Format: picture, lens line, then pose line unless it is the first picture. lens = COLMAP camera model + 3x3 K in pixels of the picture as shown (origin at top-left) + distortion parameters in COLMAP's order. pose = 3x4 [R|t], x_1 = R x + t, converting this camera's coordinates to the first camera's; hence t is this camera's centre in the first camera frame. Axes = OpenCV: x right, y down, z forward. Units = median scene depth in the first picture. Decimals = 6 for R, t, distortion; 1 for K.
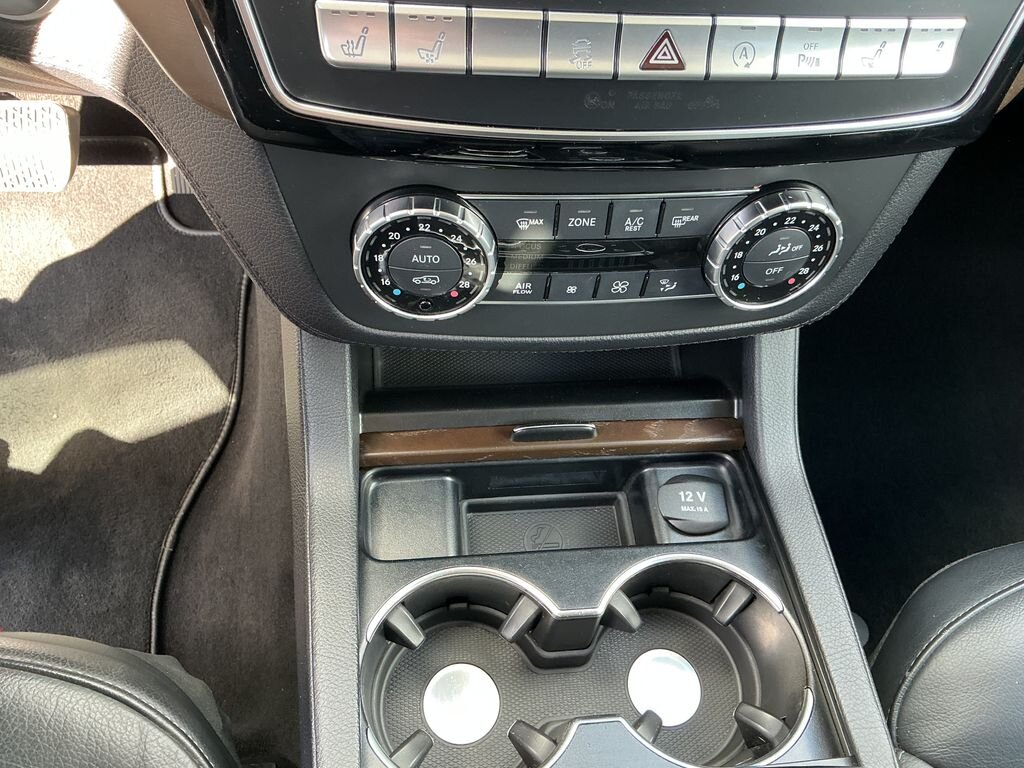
lens RADIAL K [[854.1, 0, 513.3], [0, 854.1, 380.3], [0, 0, 1]] dist [0.092405, -0.163687]
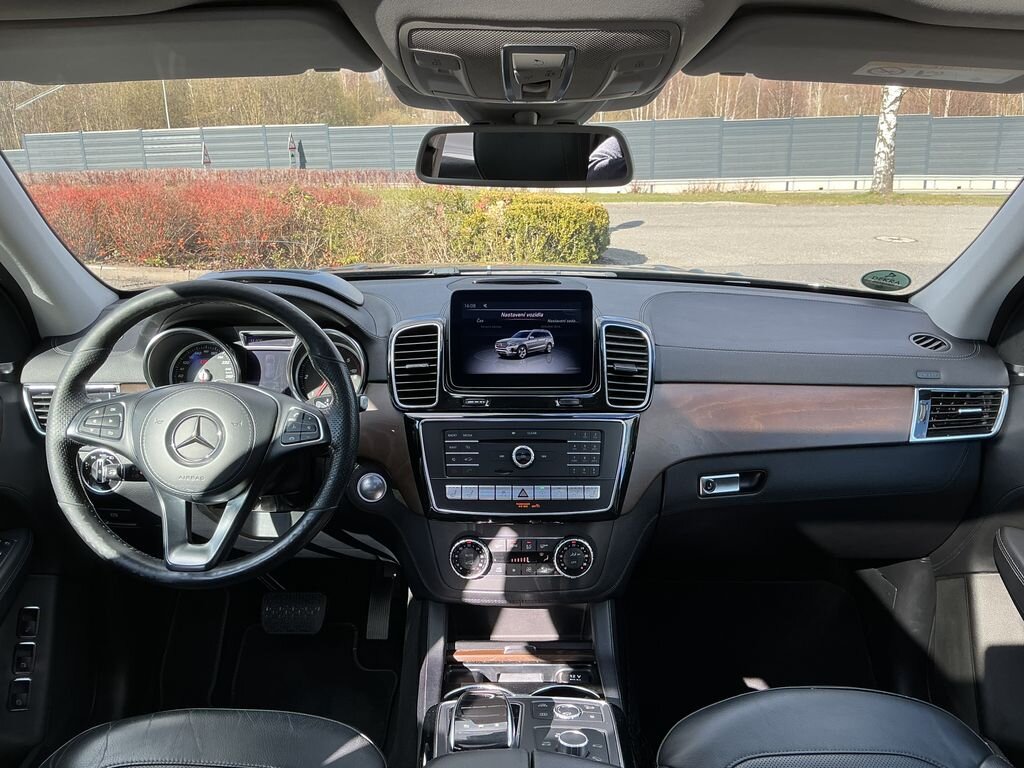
lens RADIAL K [[854.1, 0, 513.3], [0, 854.1, 380.3], [0, 0, 1]] dist [0.092405, -0.163687]
pose [[0.991404, -0.064520, -0.113817, 0.626230], [-0.030303, 0.733051, -0.679498, 2.047701], [0.127275, 0.677106, 0.724795, -2.417758]]
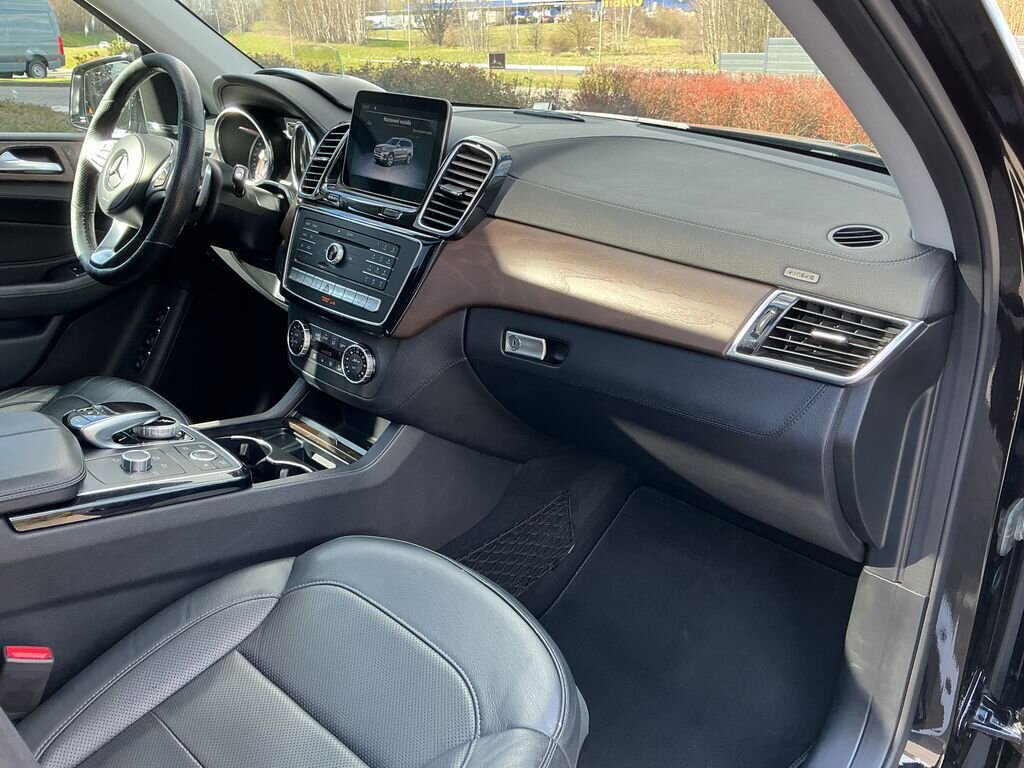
lens RADIAL K [[854.1, 0, 513.3], [0, 854.1, 380.3], [0, 0, 1]] dist [0.092405, -0.163687]
pose [[0.627130, 0.216097, -0.748338, 4.083735], [-0.647385, 0.678846, -0.346498, 0.843649], [0.433129, 0.701762, 0.565623, -0.758246]]
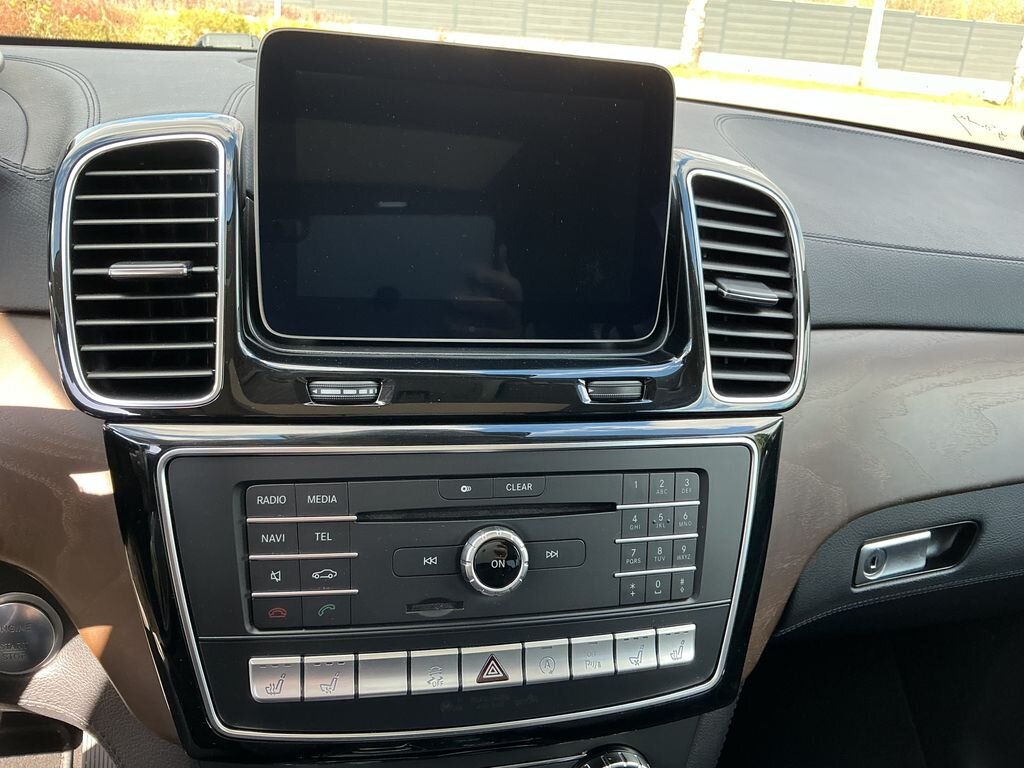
lens RADIAL K [[854.1, 0, 513.3], [0, 854.1, 380.3], [0, 0, 1]] dist [0.092405, -0.163687]
pose [[0.991981, -0.044922, 0.118137, 0.056683], [0.103056, 0.828601, -0.550272, 0.019988], [-0.073169, 0.558034, 0.826586, -0.461216]]
